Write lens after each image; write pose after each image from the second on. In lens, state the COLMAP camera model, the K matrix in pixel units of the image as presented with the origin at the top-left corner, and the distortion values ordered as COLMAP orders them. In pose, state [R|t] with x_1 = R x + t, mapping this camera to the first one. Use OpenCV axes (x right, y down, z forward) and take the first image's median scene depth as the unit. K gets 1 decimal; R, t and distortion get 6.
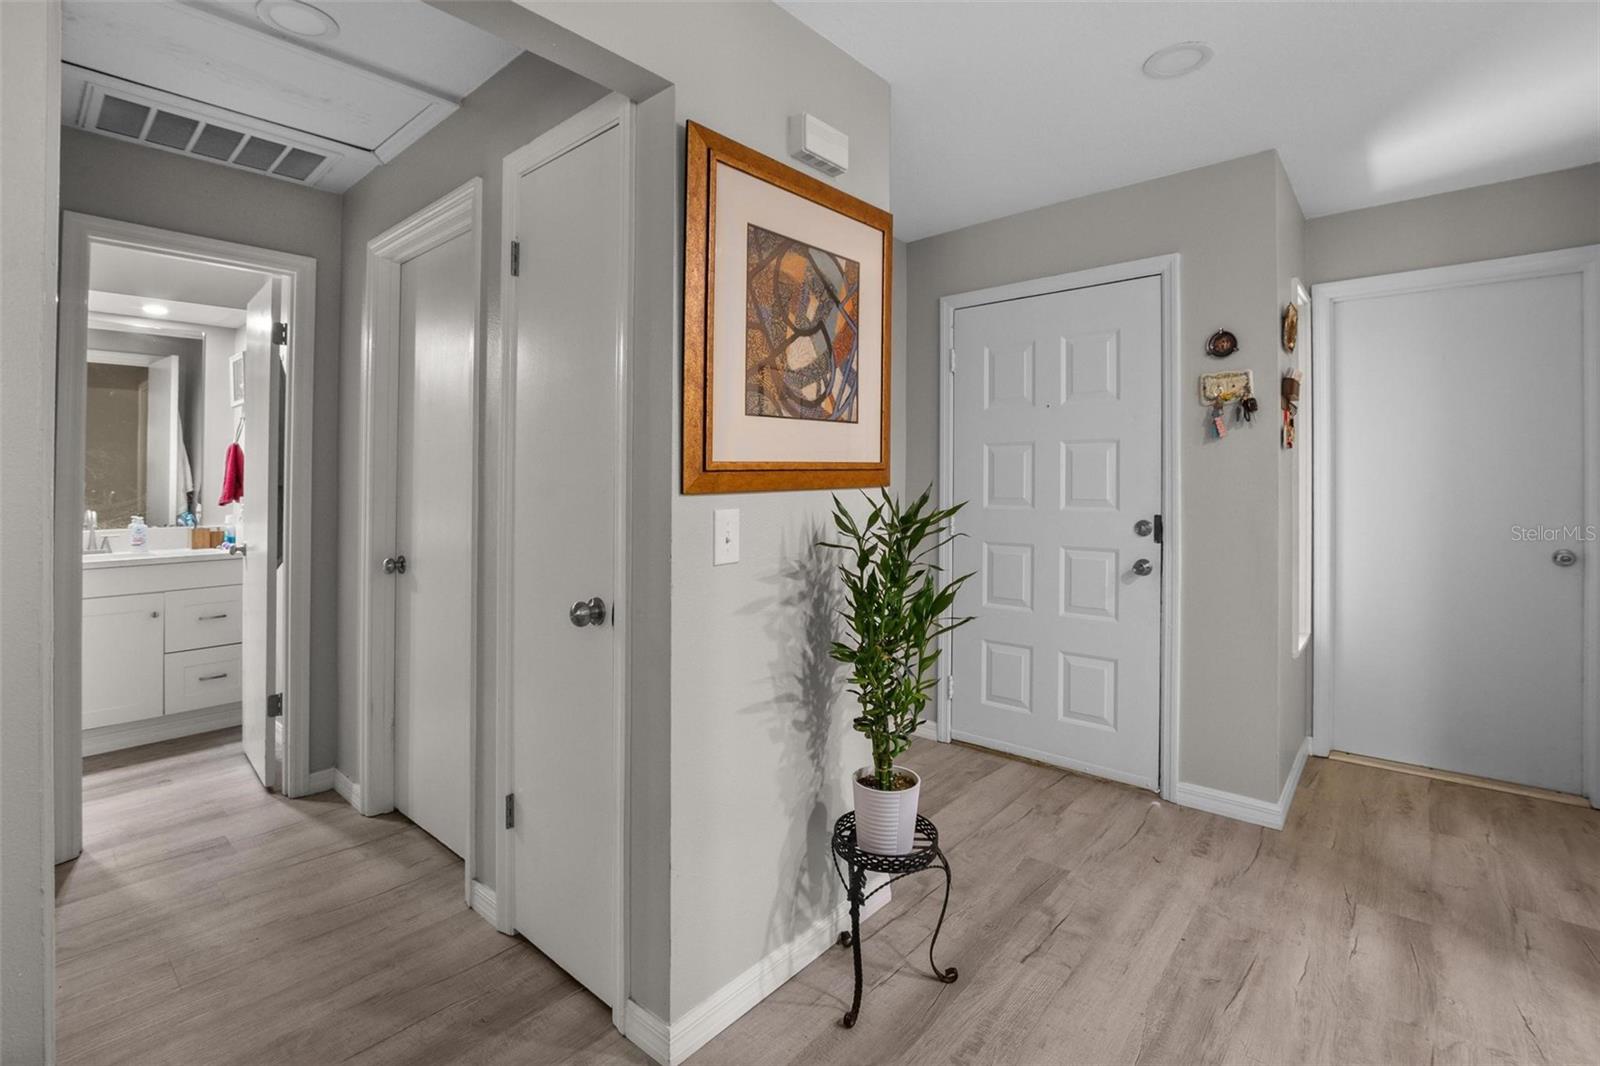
lens RADIAL K [[719.7, 0, 789.2], [0, 719.7, 487.7], [0, 0, 1]] dist [-0.027809, 0.008102]
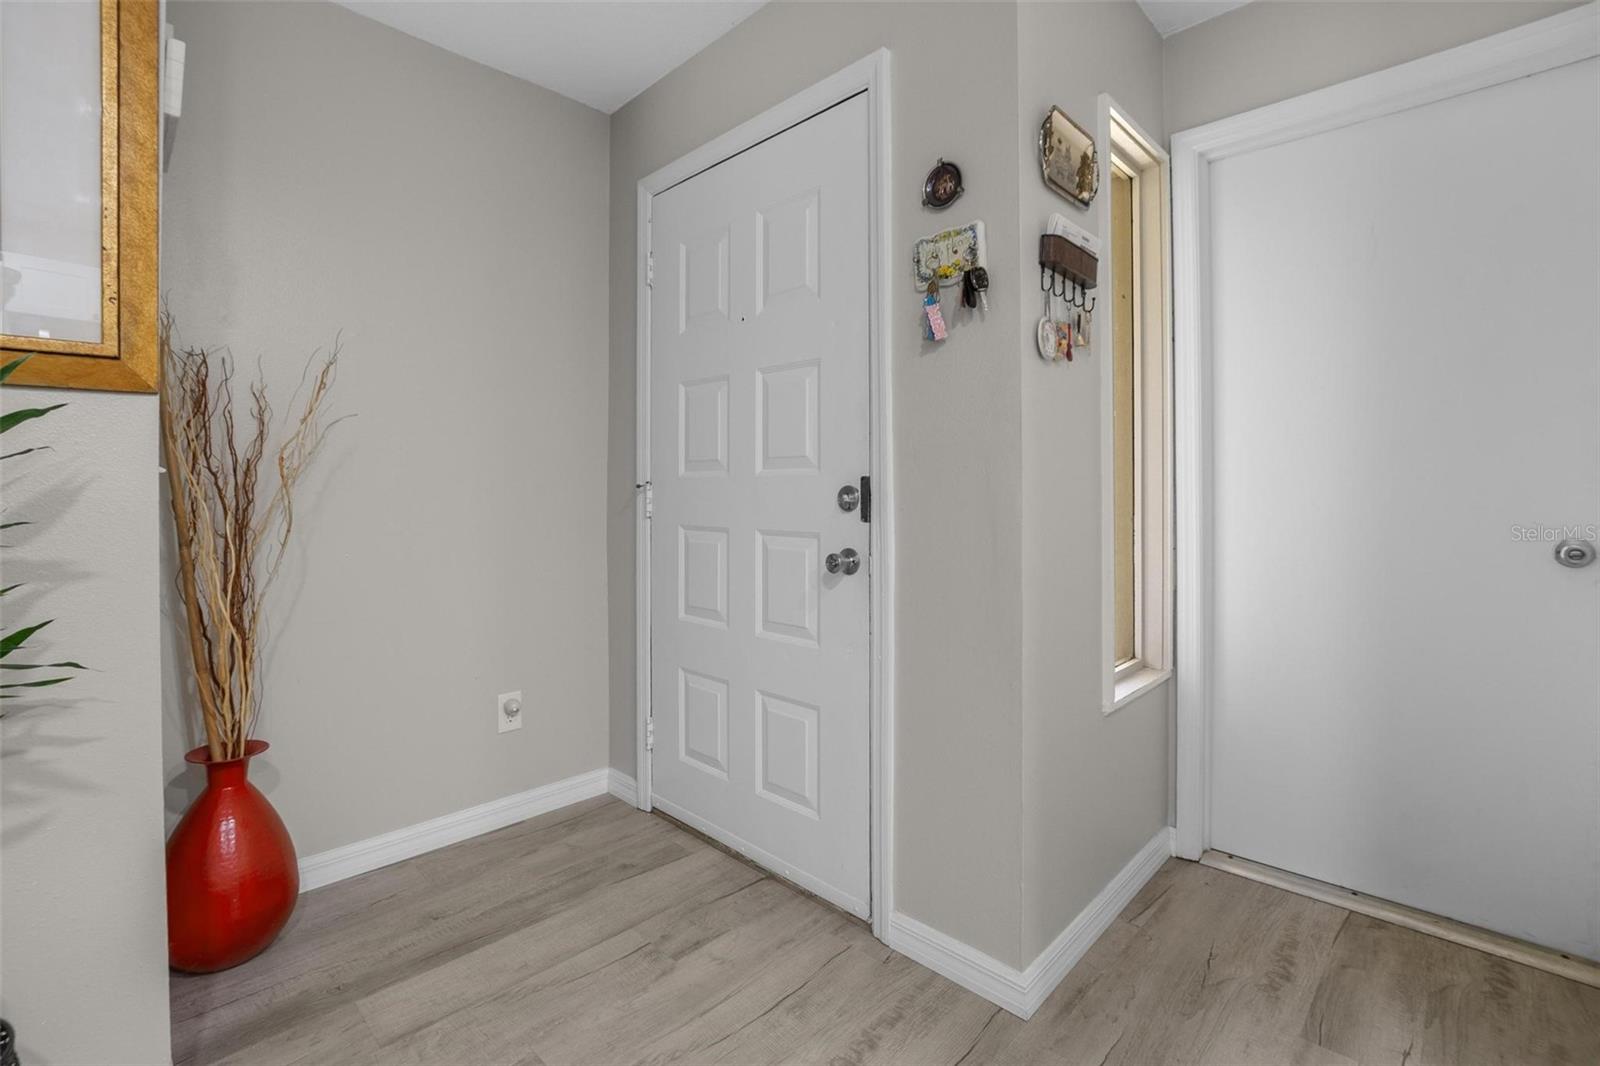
lens RADIAL K [[700.0, 0, 794.1], [0, 700.0, 497.0], [0, 0, 1]] dist [-0.030344, 0.008394]
pose [[0.997538, 0.003736, -0.070022, 0.497072], [-0.004131, 0.999976, -0.005505, 0.059409], [0.070000, 0.005781, 0.997530, 0.391996]]
